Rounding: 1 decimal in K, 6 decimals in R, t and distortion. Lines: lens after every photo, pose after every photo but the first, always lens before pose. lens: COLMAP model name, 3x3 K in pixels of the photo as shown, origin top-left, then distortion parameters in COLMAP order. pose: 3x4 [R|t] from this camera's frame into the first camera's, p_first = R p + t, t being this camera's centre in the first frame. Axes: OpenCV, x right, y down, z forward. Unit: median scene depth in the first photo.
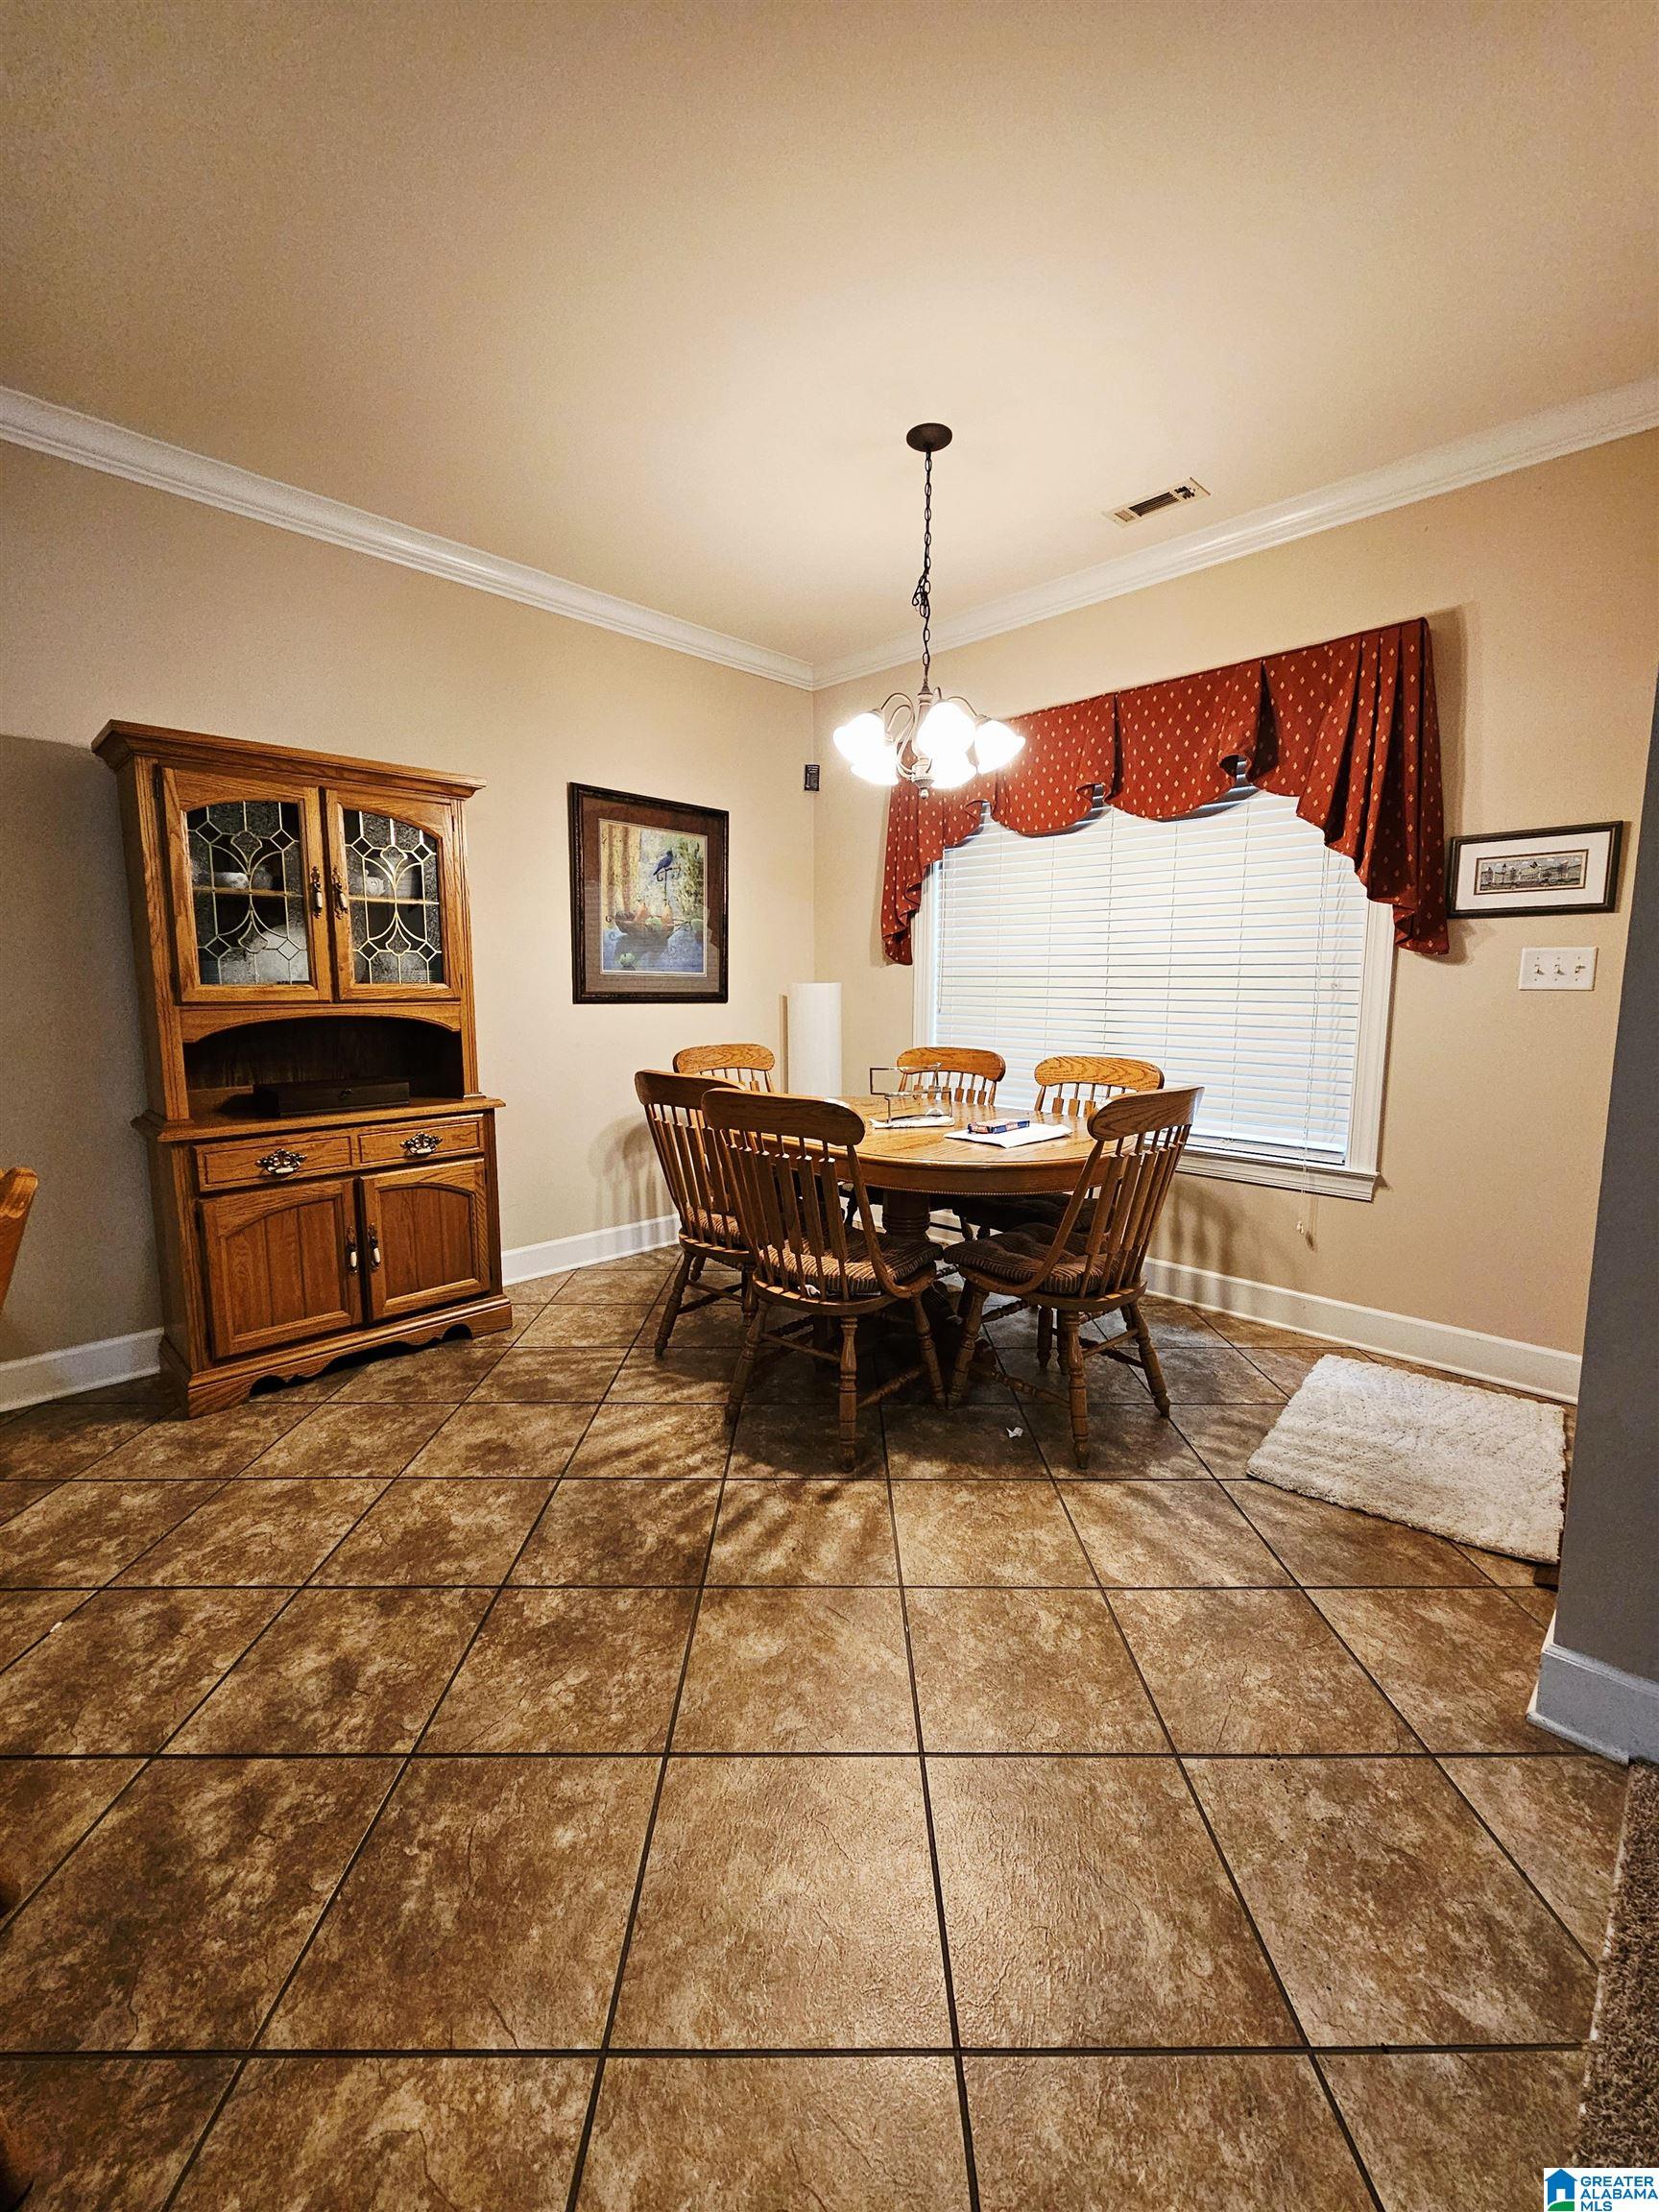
lens RADIAL K [[909.1, 0, 829.3], [0, 909.1, 1102.0], [0, 0, 1]] dist [-0.000504, -0.001180]
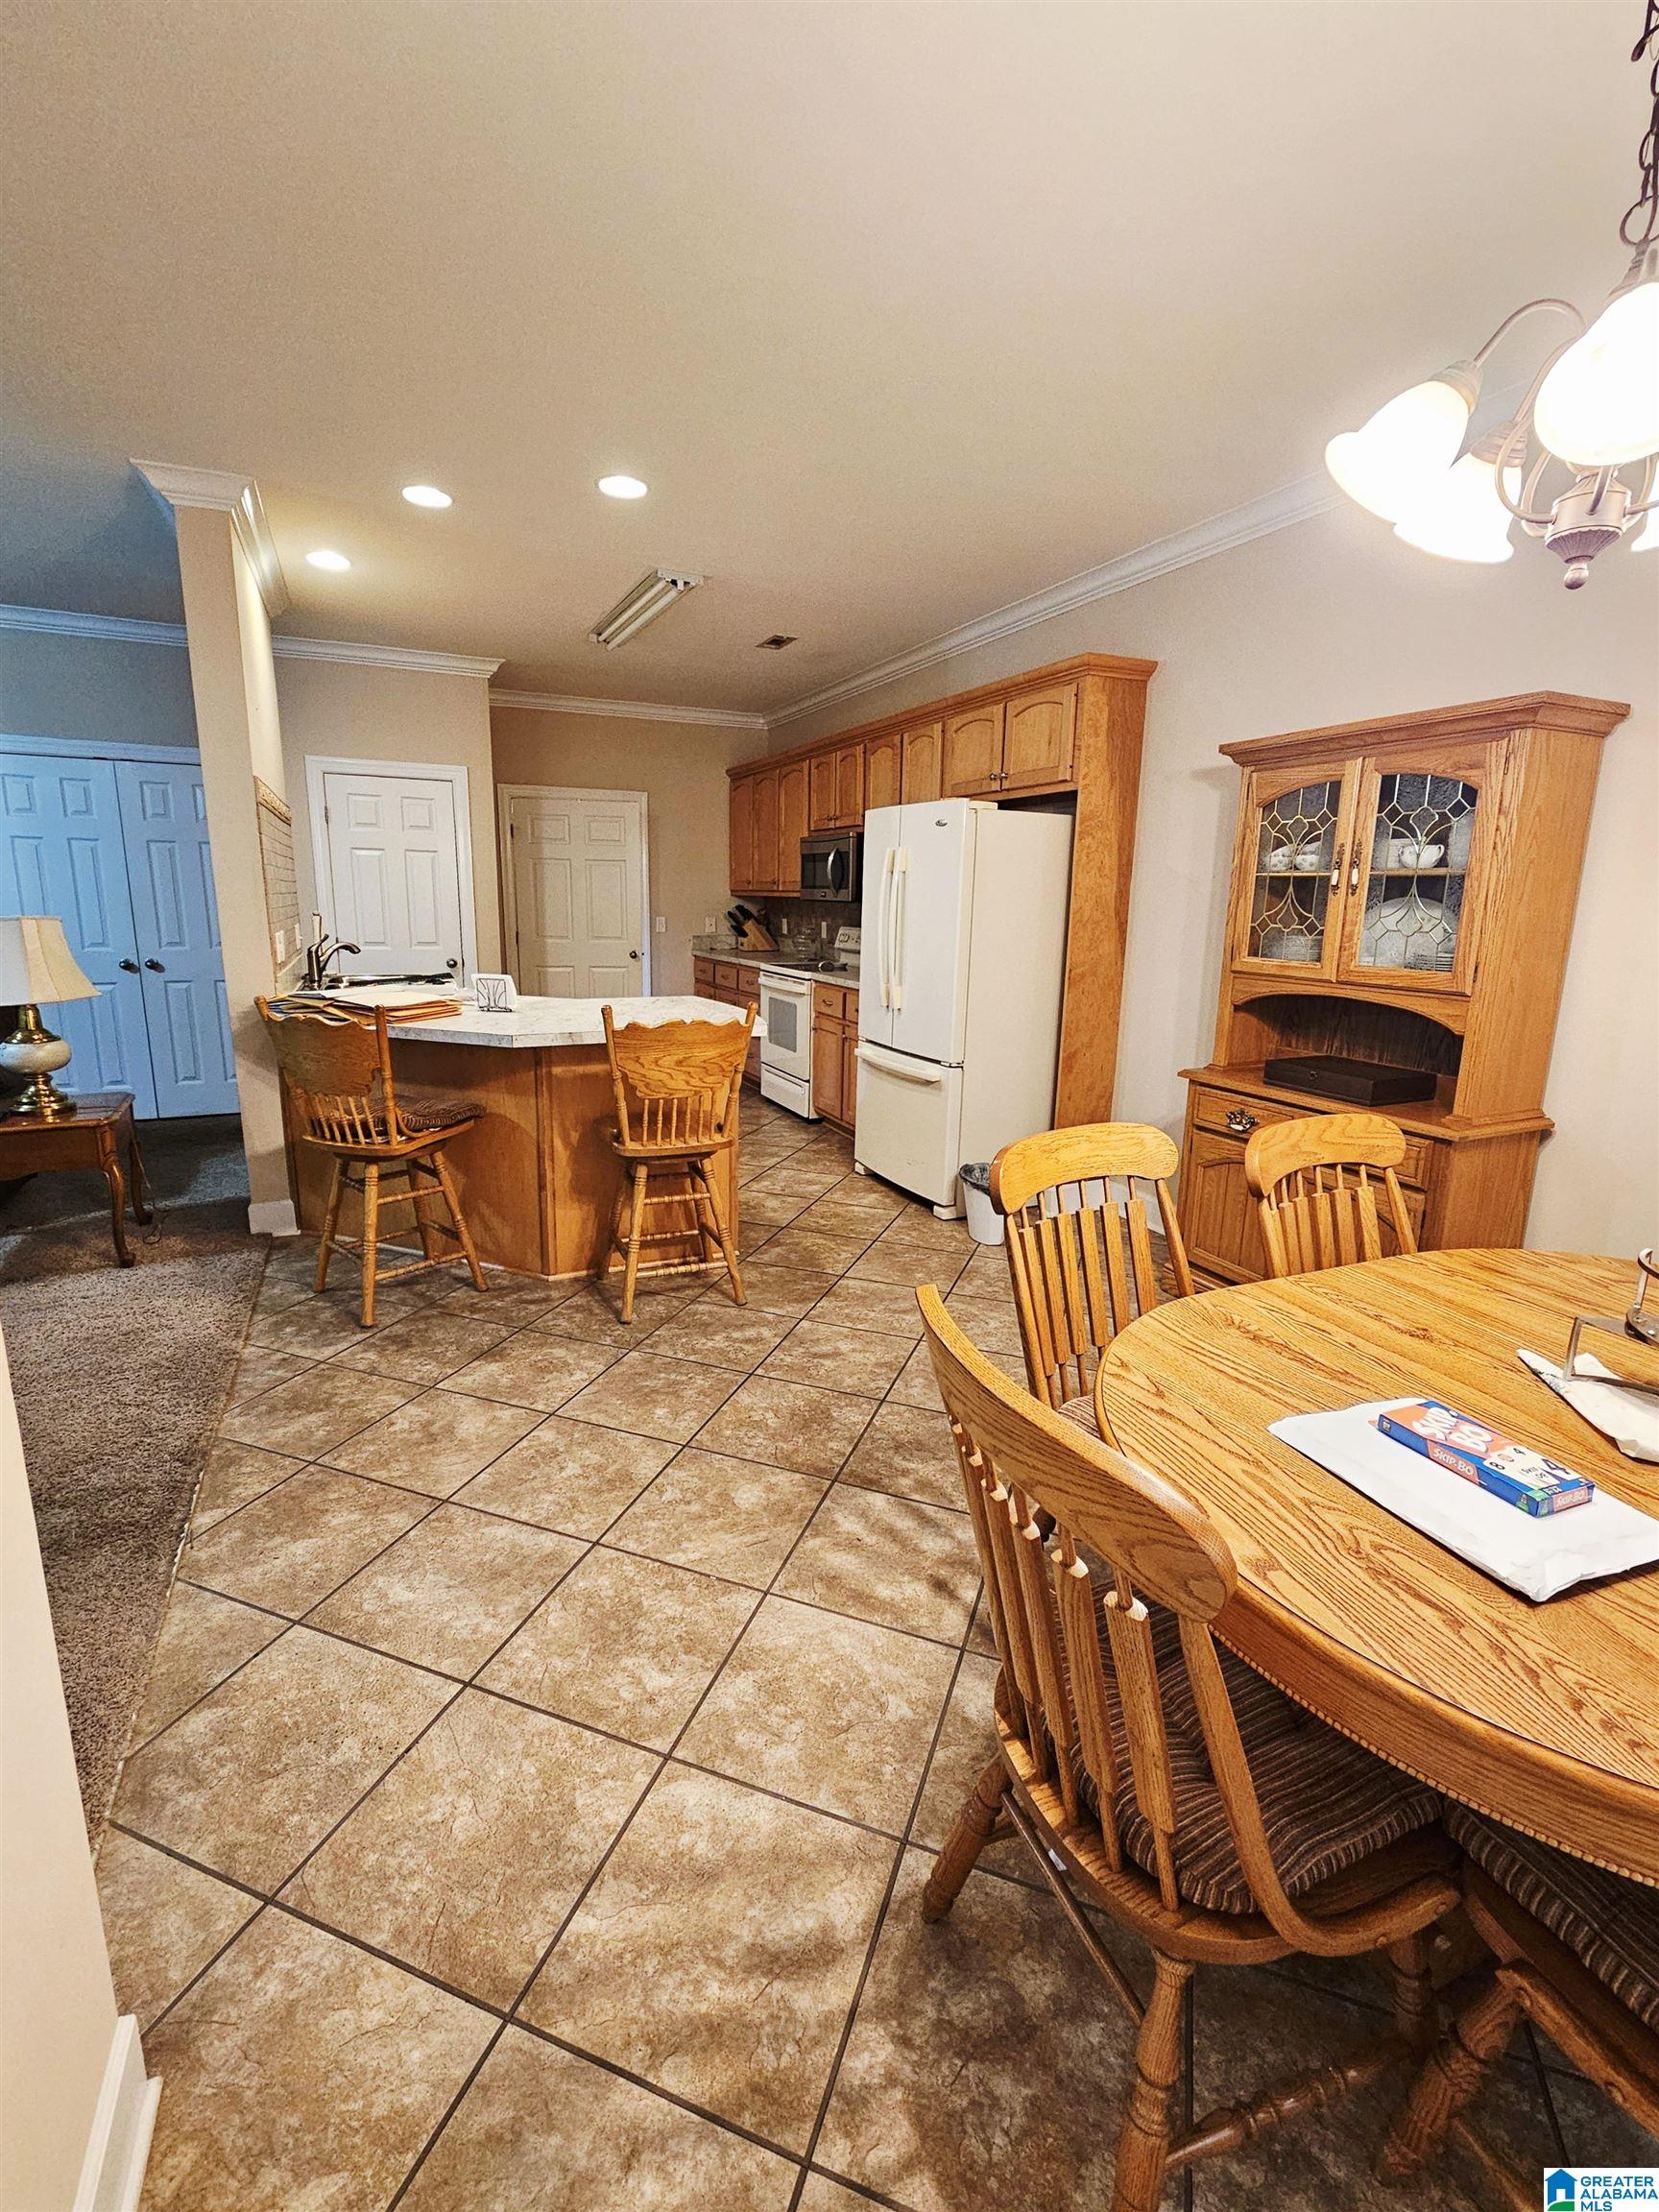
lens RADIAL K [[989.0, 0, 833.5], [0, 989.0, 1101.9], [0, 0, 1]] dist [-0.003585, -0.000439]
pose [[-0.351913, 0.189861, -0.916575, 0.940571], [-0.144928, 0.956352, 0.253744, -0.264410], [0.924745, 0.222133, -0.309037, 1.279051]]
